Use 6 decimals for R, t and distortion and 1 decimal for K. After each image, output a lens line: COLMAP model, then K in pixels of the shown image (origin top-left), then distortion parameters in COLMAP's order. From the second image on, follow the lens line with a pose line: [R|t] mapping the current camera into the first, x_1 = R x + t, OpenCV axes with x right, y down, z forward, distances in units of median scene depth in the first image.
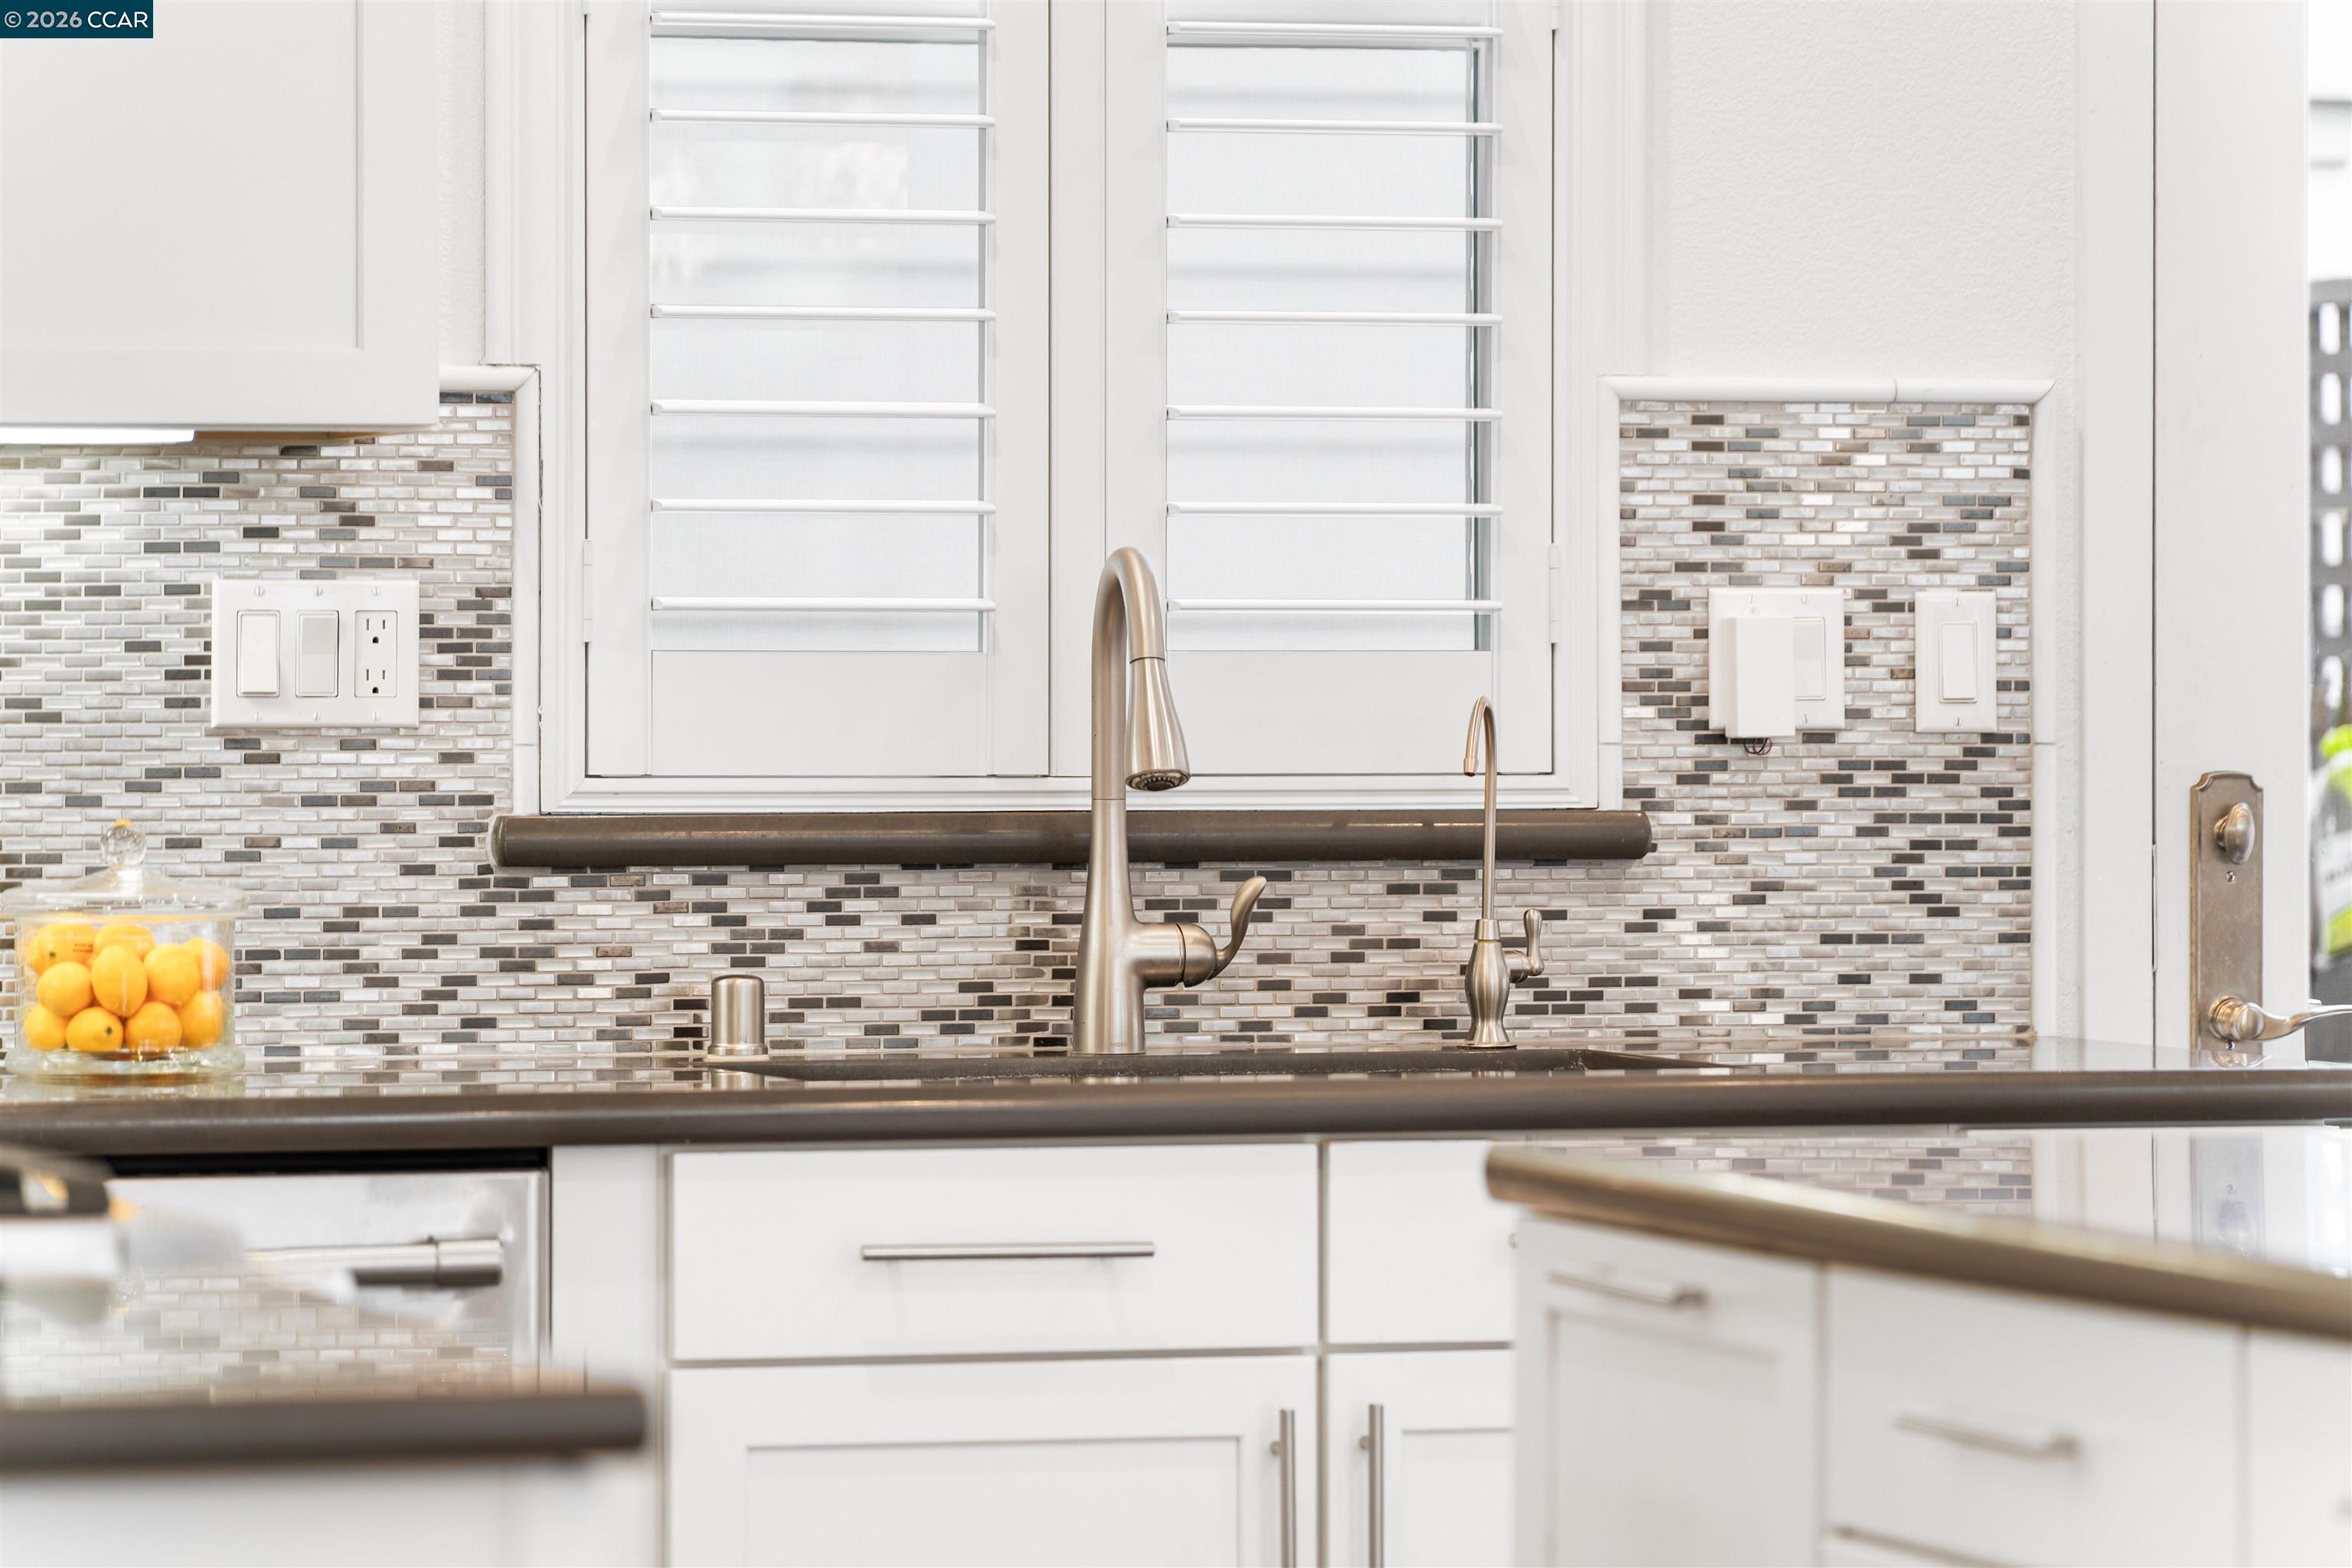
lens RADIAL K [[10050.3, 0, 1176.0], [0, 10050.3, 784.0], [0, 0, 1]] dist [0.017671, 2.188047]
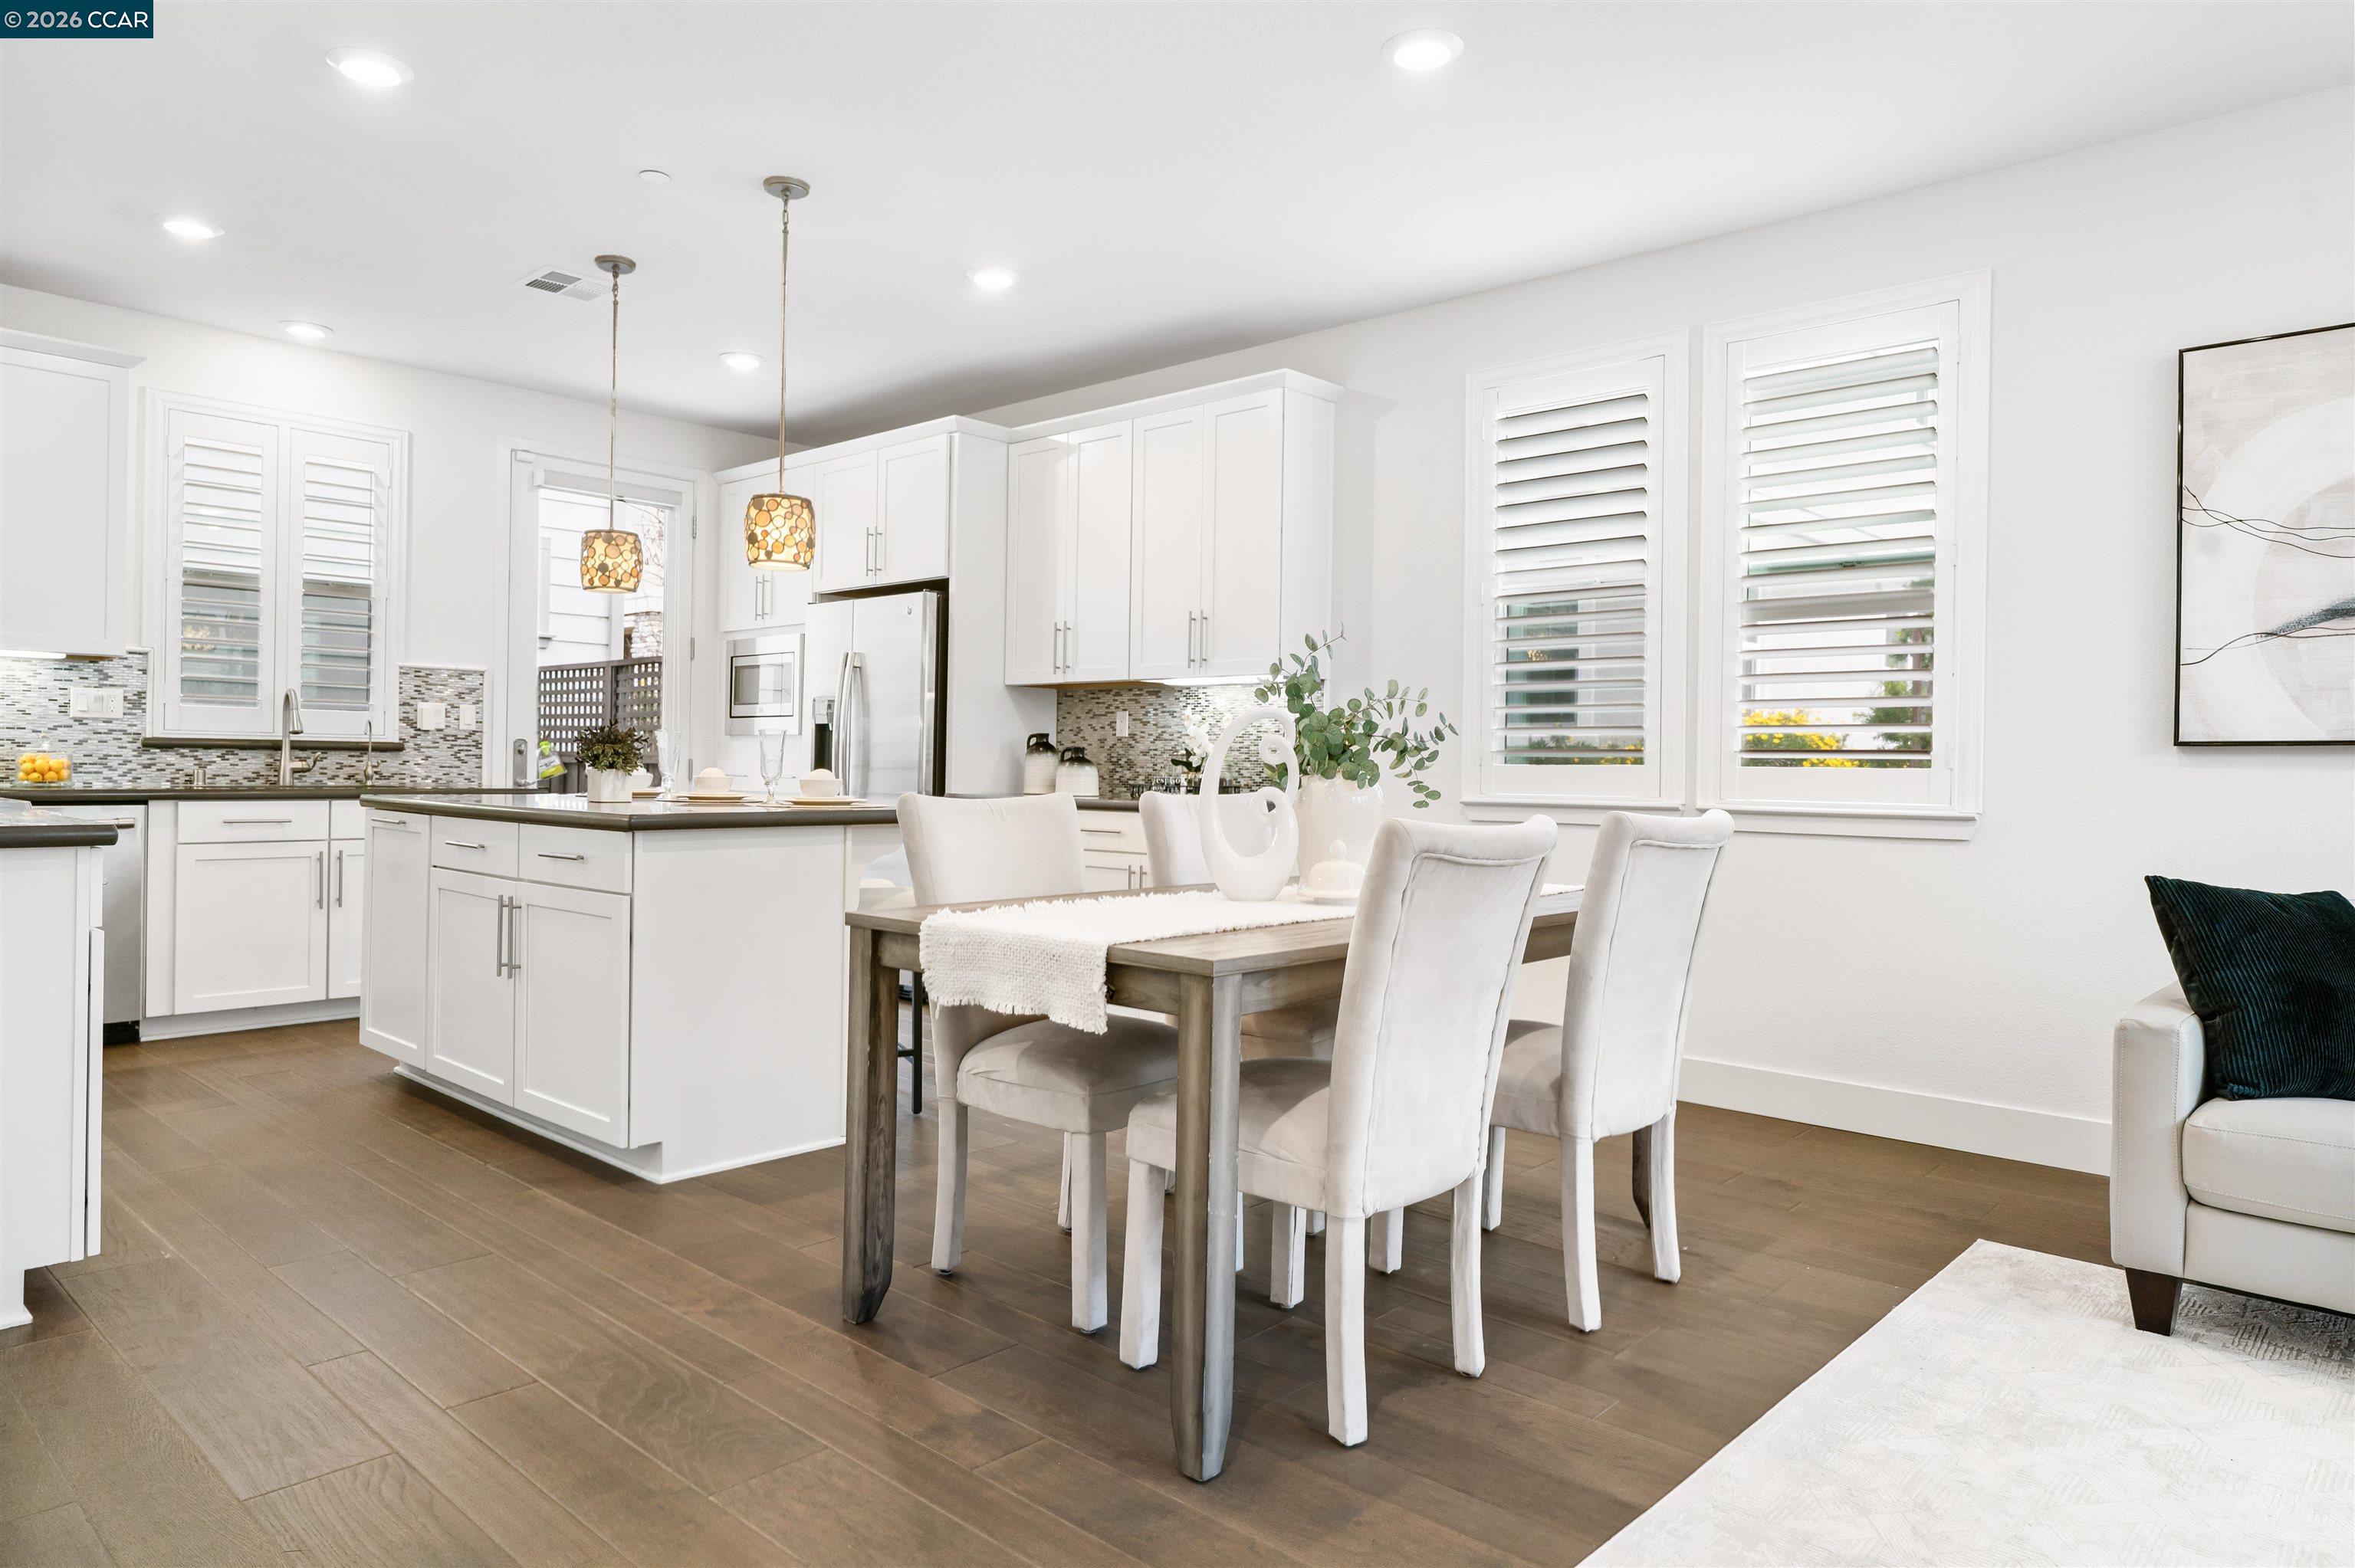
lens RADIAL K [[1427.0, 0, 1176.8], [0, 1427.0, 765.2], [0, 0, 1]] dist [0.000286, -0.000151]
pose [[0.862524, 0.014411, 0.505811, 0.017347], [-0.010797, 0.999891, -0.010075, 0.018454], [-0.505901, 0.003229, 0.862586, 0.122712]]
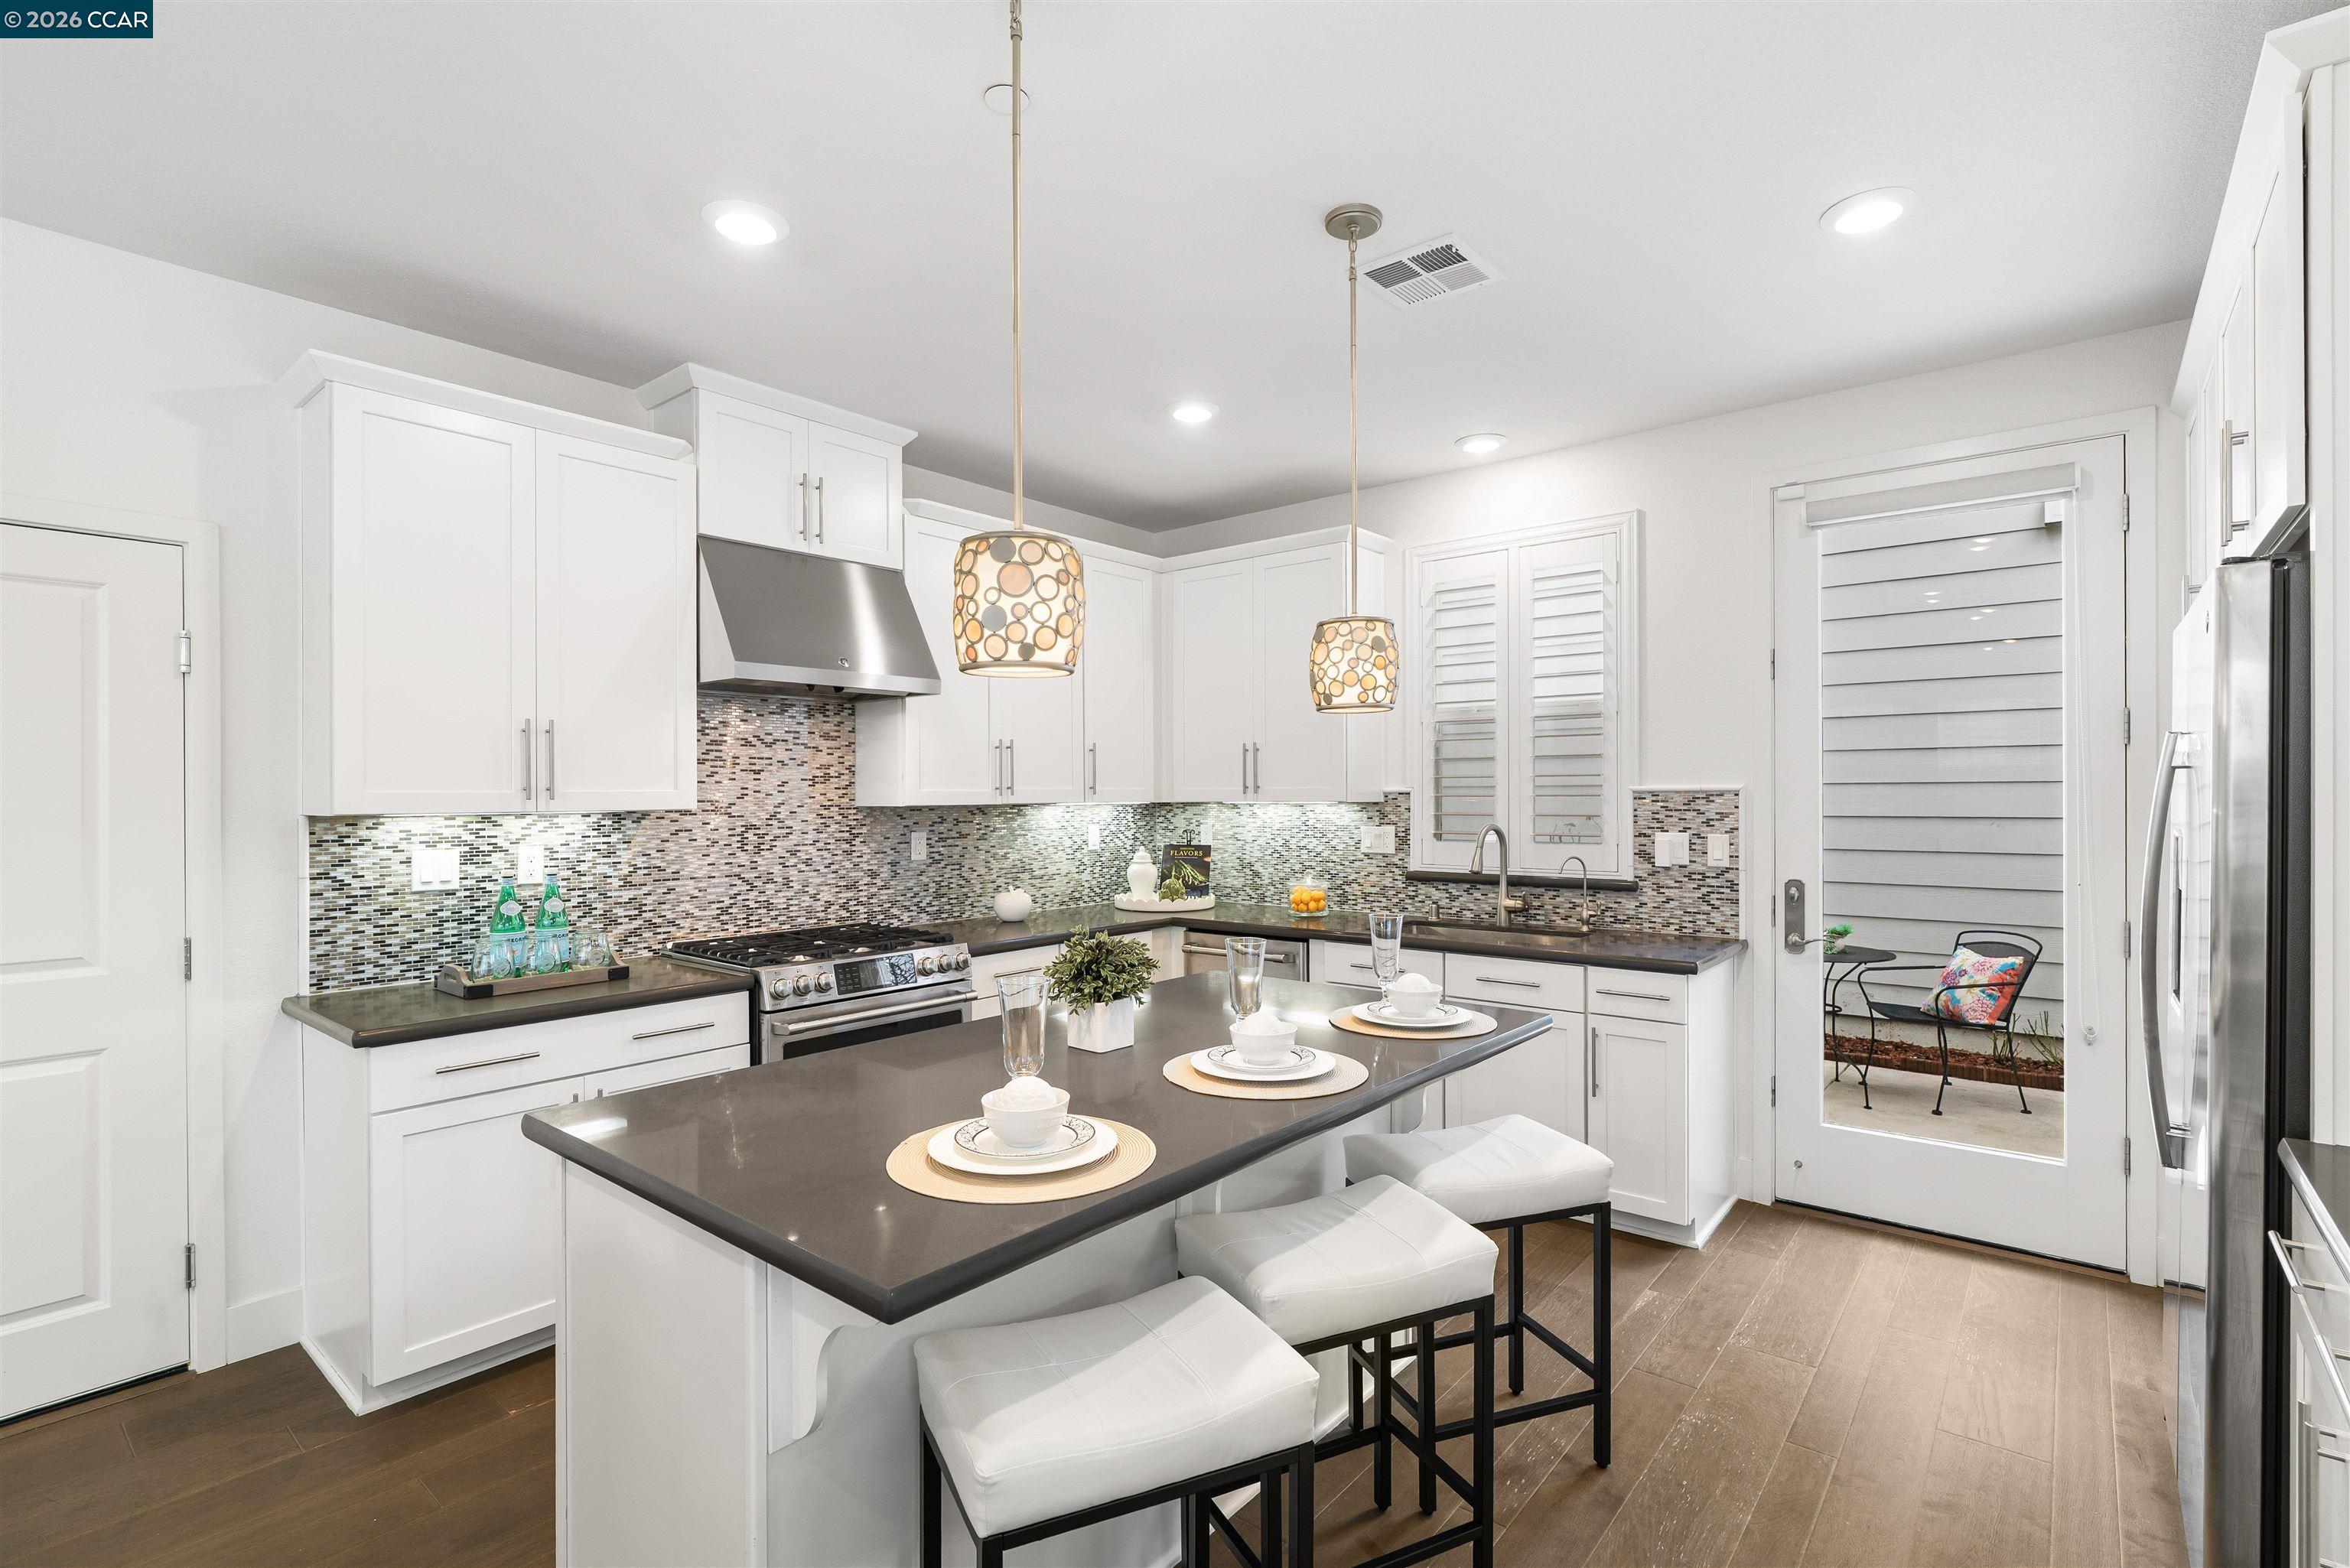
lens RADIAL K [[1102.8, 0, 1175.0], [0, 1102.8, 784.0], [0, 0, 1]] dist [-0.001261, 0.000163]
pose [[0.549966, -0.009849, -0.835129, 0.355205], [-0.004077, 0.999887, -0.014477, -0.033930], [0.835177, 0.011367, 0.549863, 0.556696]]
